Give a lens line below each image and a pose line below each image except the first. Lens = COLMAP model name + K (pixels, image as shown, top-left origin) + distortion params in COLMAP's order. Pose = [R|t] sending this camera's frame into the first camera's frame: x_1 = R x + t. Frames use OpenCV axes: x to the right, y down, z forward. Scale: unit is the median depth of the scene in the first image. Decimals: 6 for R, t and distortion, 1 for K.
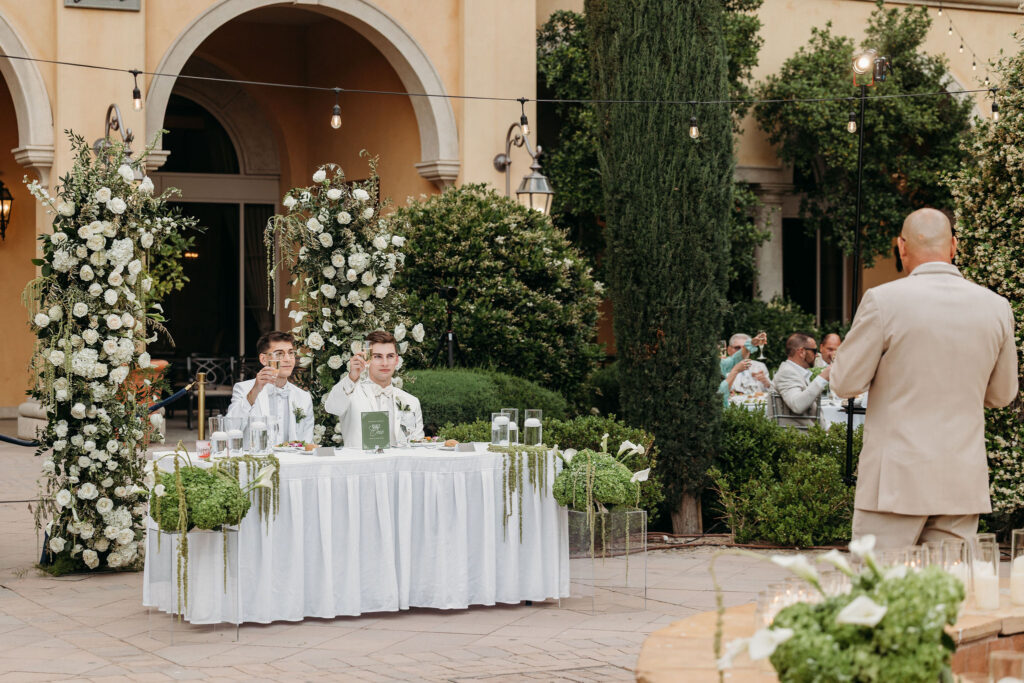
lens RADIAL K [[2388.6, 0, 512.4], [0, 2388.6, 316.8], [0, 0, 1]] dist [0.027305, -0.009560]
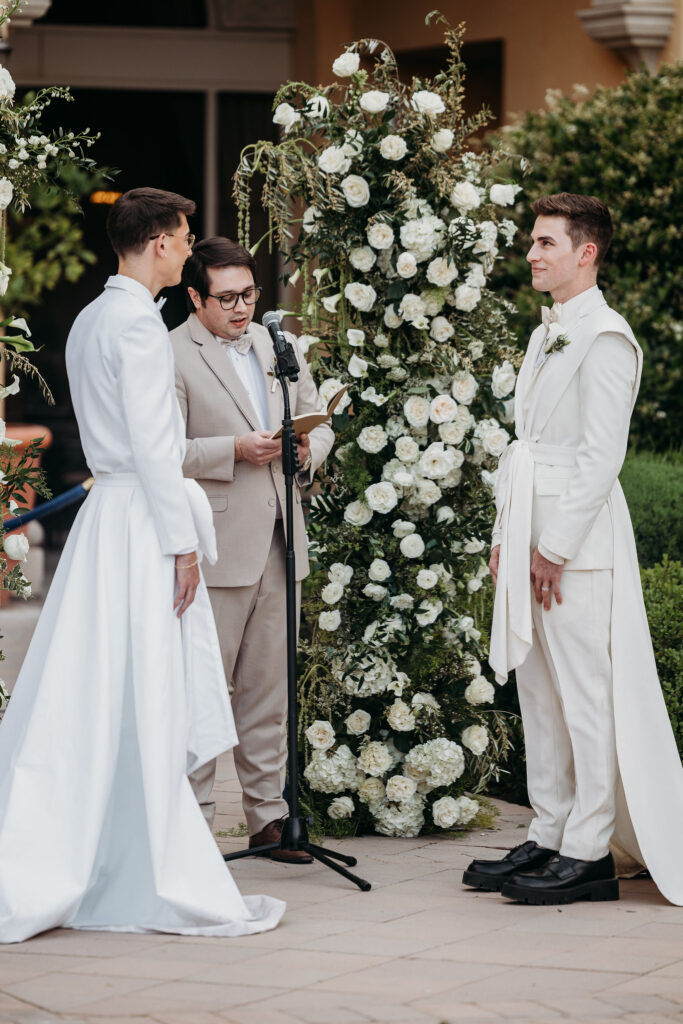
lens RADIAL K [[5676.5, 0, 341.5], [0, 5676.5, 512.0], [0, 0, 1]] dist [-0.147344, 13.837418]
pose [[0.995399, 0.012715, -0.094966, 0.031877], [-0.009484, 0.999363, 0.034390, -0.006433], [0.095342, -0.033331, 0.994886, -0.178684]]
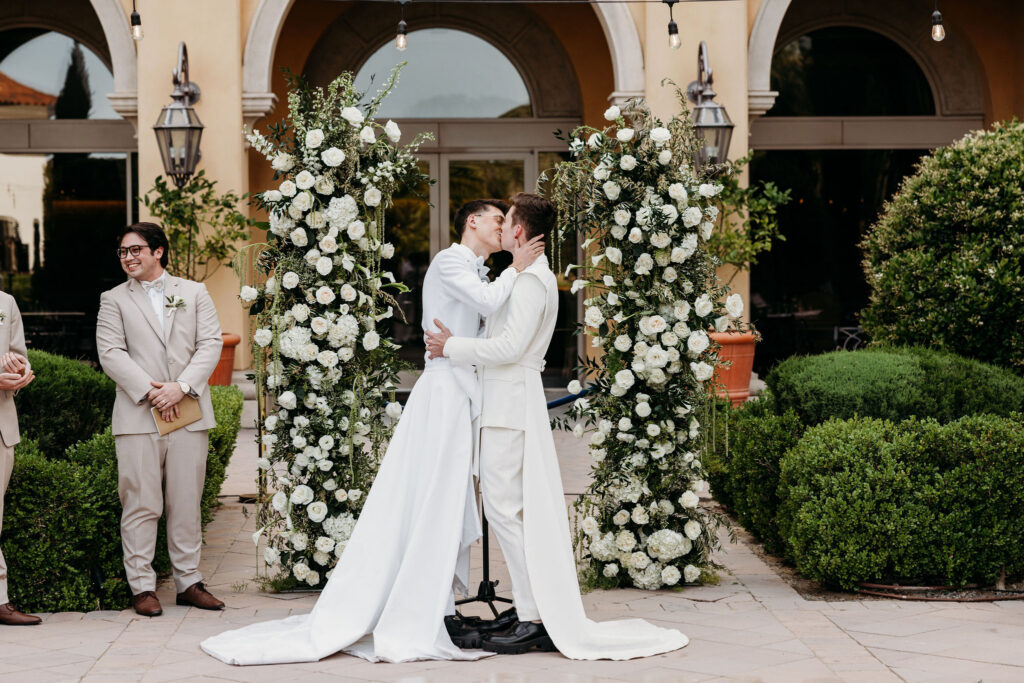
lens RADIAL K [[2388.6, 0, 512.4], [0, 2388.6, 316.8], [0, 0, 1]] dist [0.027305, -0.009560]
pose [[0.890141, 0.002028, -0.455682, 0.259038], [0.006743, 0.999822, 0.017622, -0.004374], [0.455636, -0.018759, 0.889968, 0.263394]]
